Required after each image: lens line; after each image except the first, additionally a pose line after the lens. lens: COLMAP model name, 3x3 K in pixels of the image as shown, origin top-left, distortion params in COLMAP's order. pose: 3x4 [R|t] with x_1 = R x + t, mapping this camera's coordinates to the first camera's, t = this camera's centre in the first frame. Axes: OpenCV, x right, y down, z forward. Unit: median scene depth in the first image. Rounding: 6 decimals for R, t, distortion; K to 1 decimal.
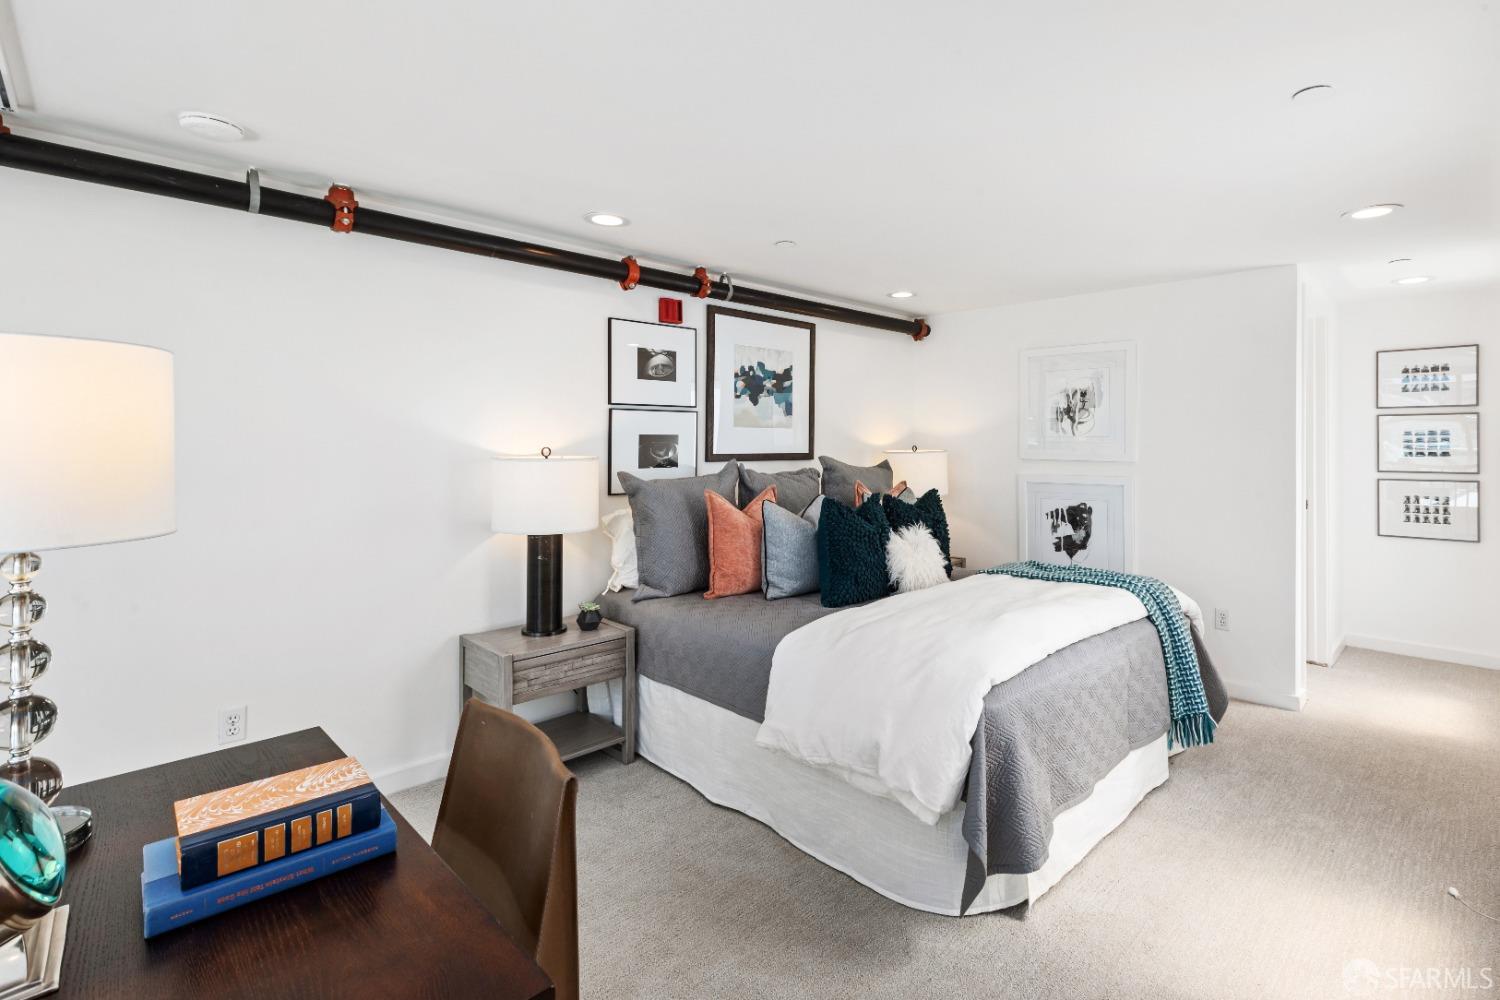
lens RADIAL K [[727.9, 0, 782.5], [0, 727.9, 440.5], [0, 0, 1]] dist [-0.000570, 0.000164]
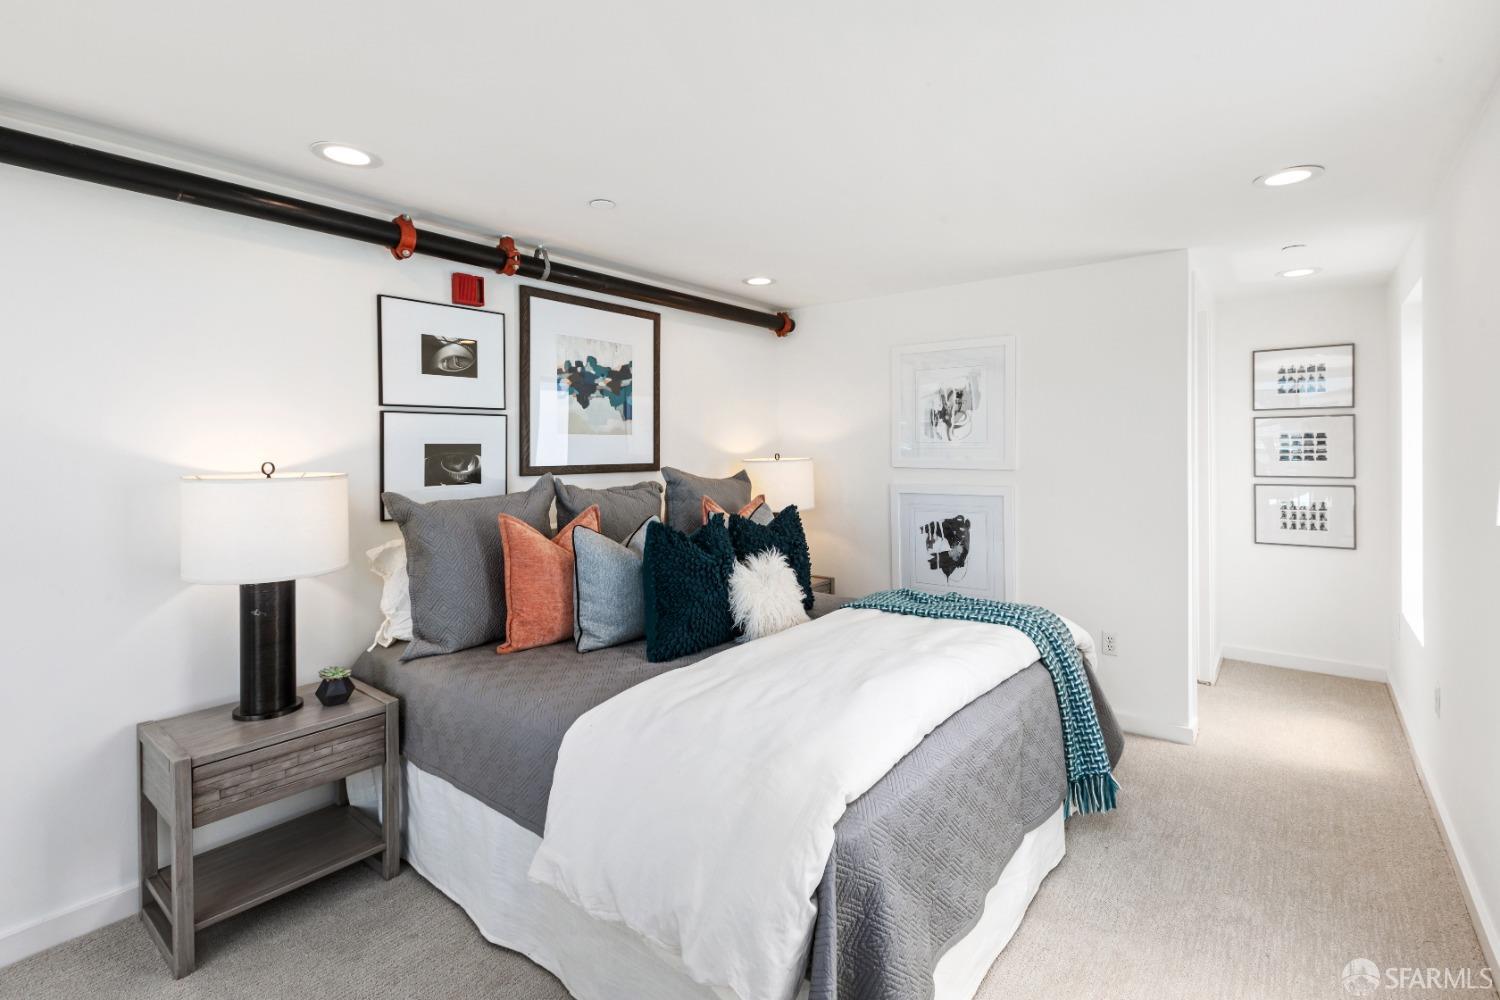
lens RADIAL K [[709.3, 0, 750.4], [0, 709.3, 446.6], [0, 0, 1]] dist [-0.000717, 0.000296]
pose [[0.993592, -0.007635, 0.112770, 0.067415], [0.007666, 0.999971, 0.000152, -0.002514], [-0.112768, 0.000714, 0.993621, 0.186338]]
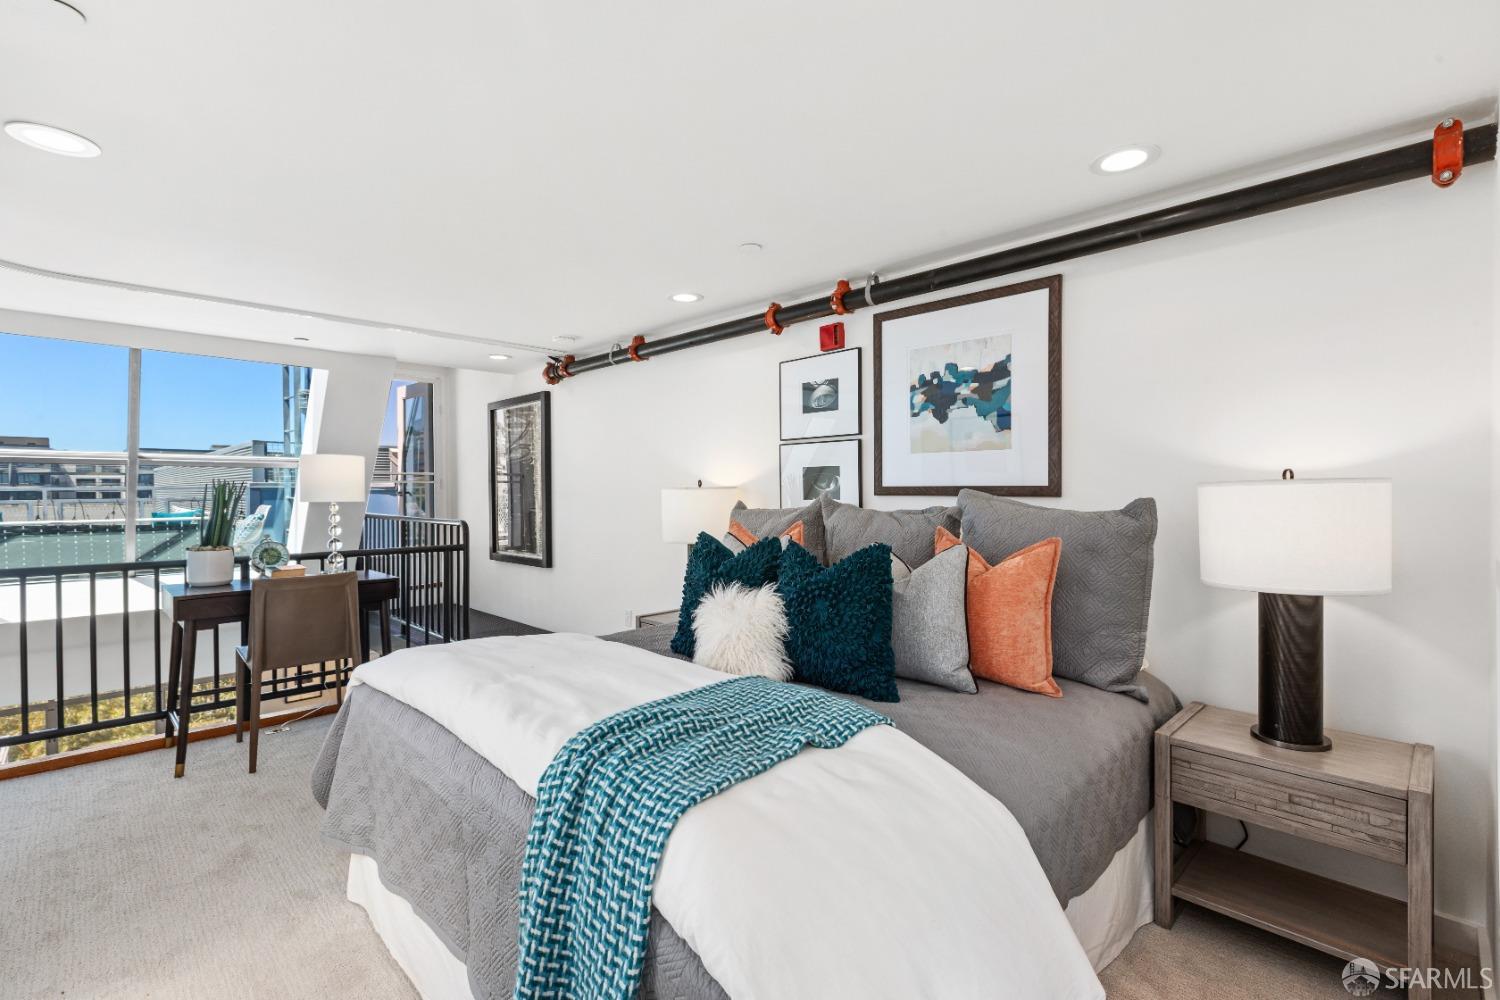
lens RADIAL K [[691.2, 0, 750.0], [0, 691.2, 500.0], [0, 0, 1]] dist [-0.000849, -0.000625]
pose [[-0.018101, 0.012595, -0.999757, 0.770085], [0.001395, 0.999920, 0.012572, 0.025429], [0.999835, -0.001167, -0.018118, 0.917740]]
